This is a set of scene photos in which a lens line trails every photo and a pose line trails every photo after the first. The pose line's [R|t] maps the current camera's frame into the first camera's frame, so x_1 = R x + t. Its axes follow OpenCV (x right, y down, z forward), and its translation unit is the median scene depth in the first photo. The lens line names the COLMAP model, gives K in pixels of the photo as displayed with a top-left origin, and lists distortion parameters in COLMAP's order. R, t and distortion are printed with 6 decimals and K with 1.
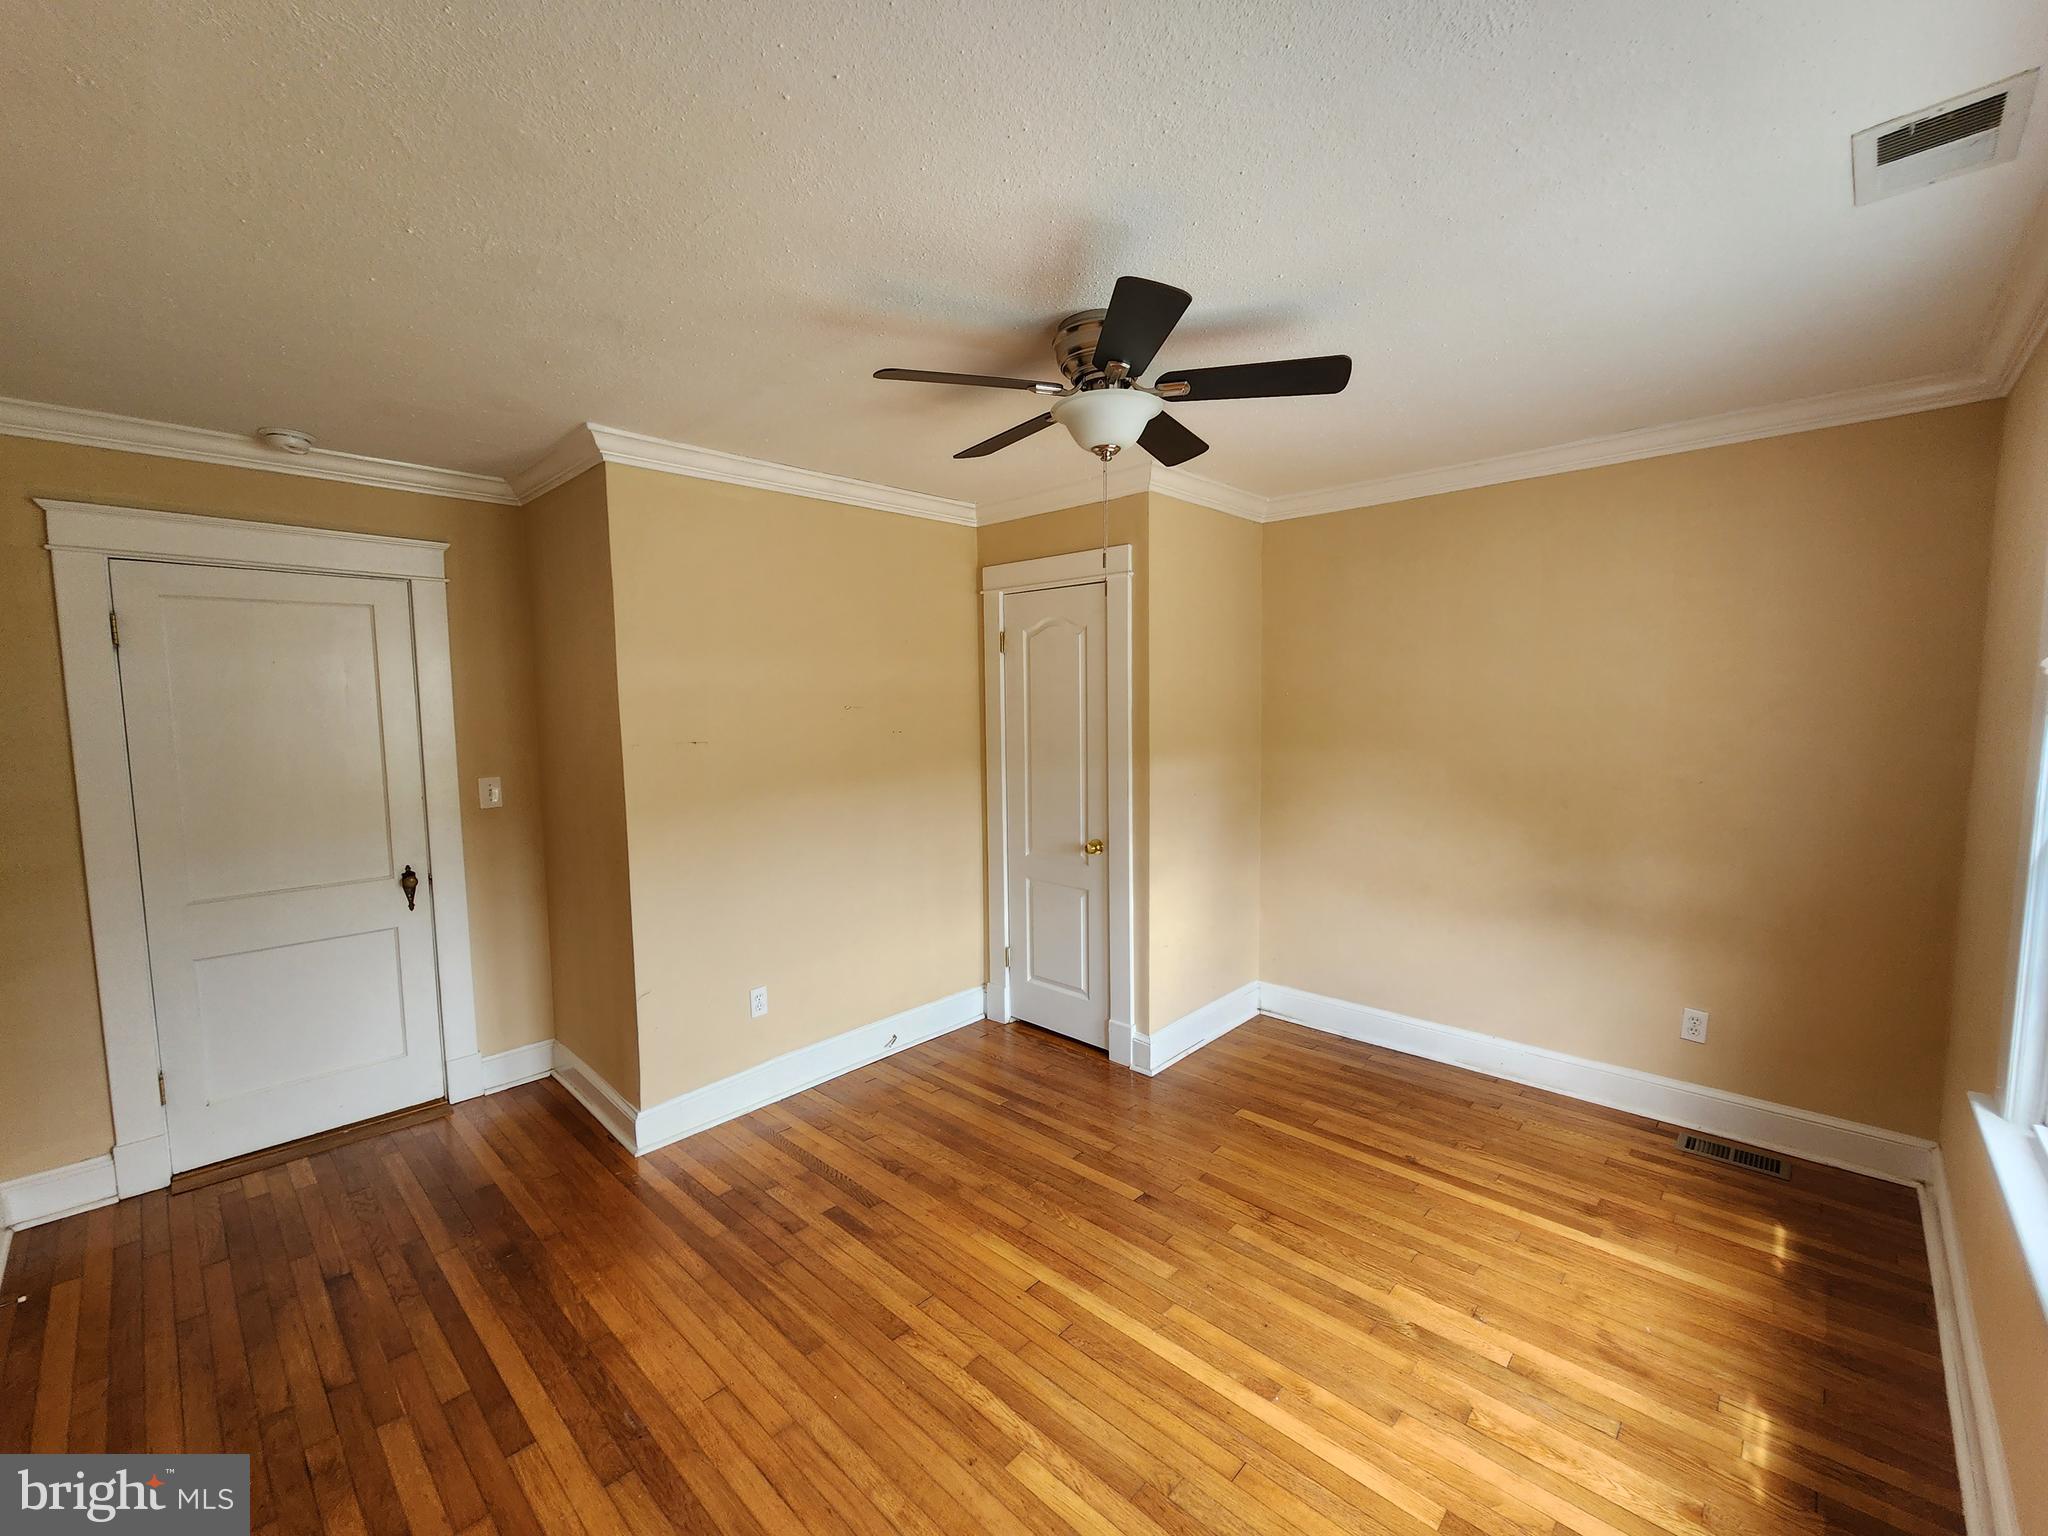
lens RADIAL K [[846.5, 0, 1024.0], [0, 846.5, 768.0], [0, 0, 1]] dist [-0.004108, -0.000393]
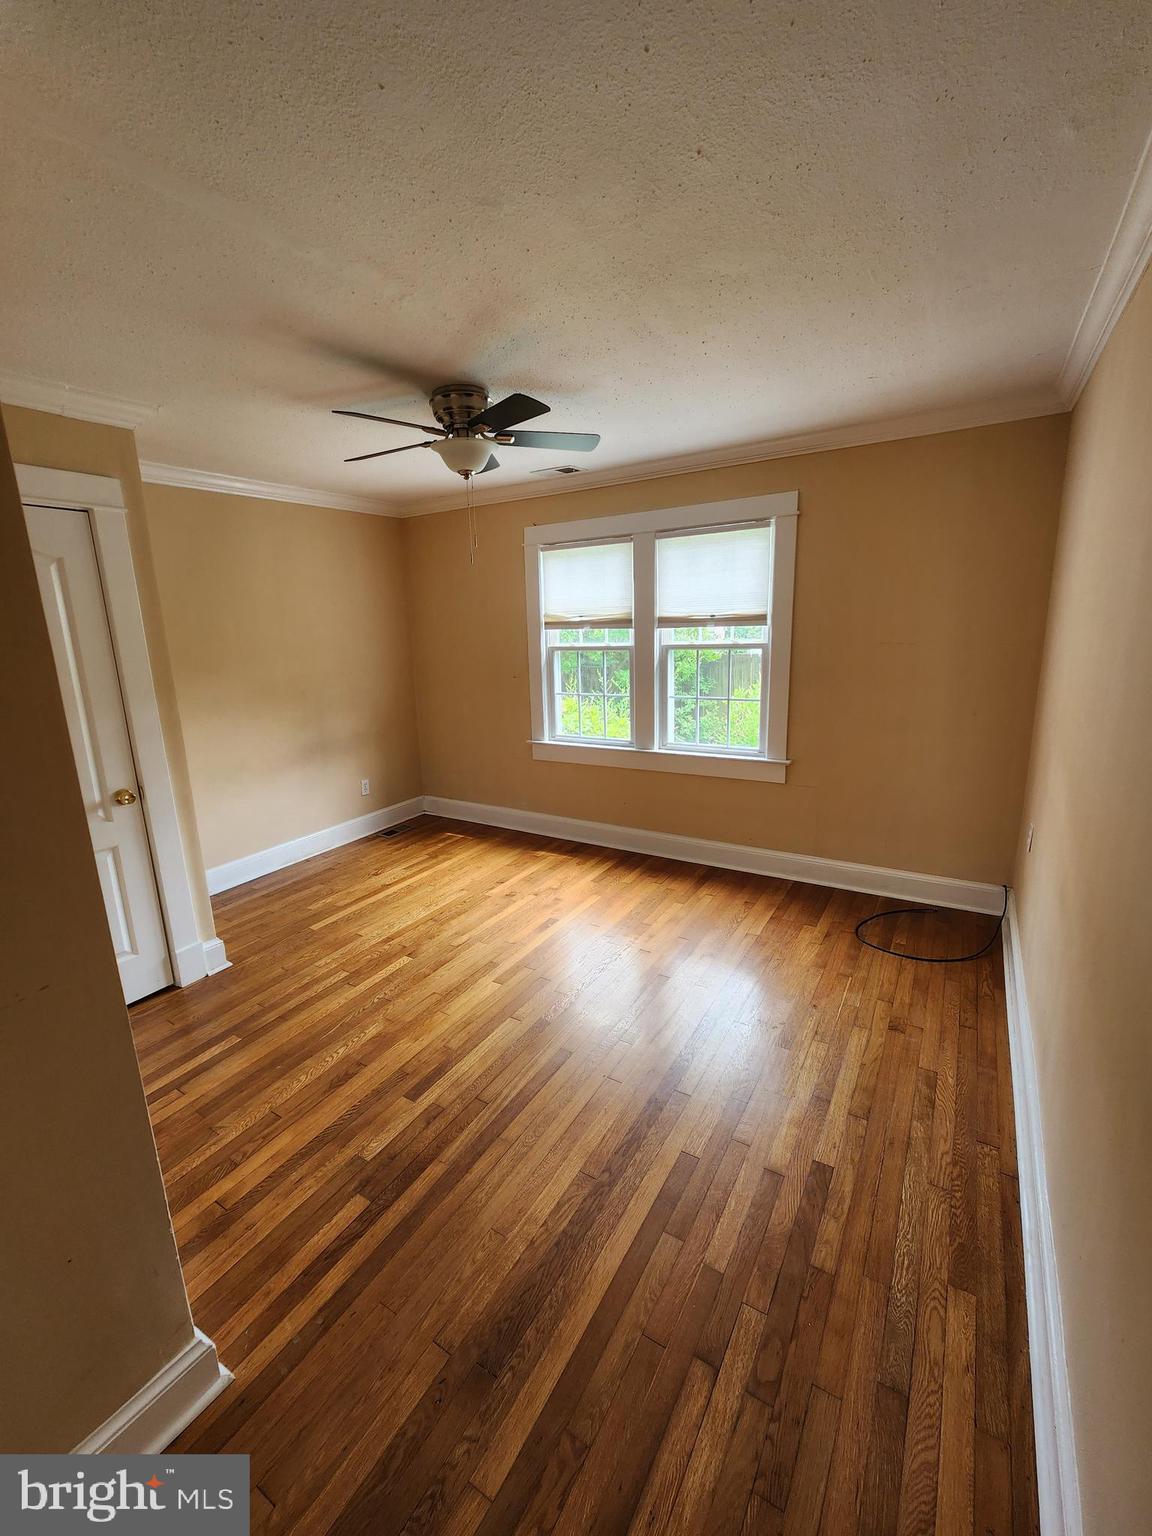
lens RADIAL K [[634.9, 0, 571.6], [0, 634.9, 755.0], [0, 0, 1]] dist [-0.004108, -0.000393]
pose [[-0.200717, -0.187715, 0.961497, -0.946423], [0.119604, 0.969432, 0.214232, -0.067211], [-0.972321, 0.157999, -0.172130, 0.823887]]
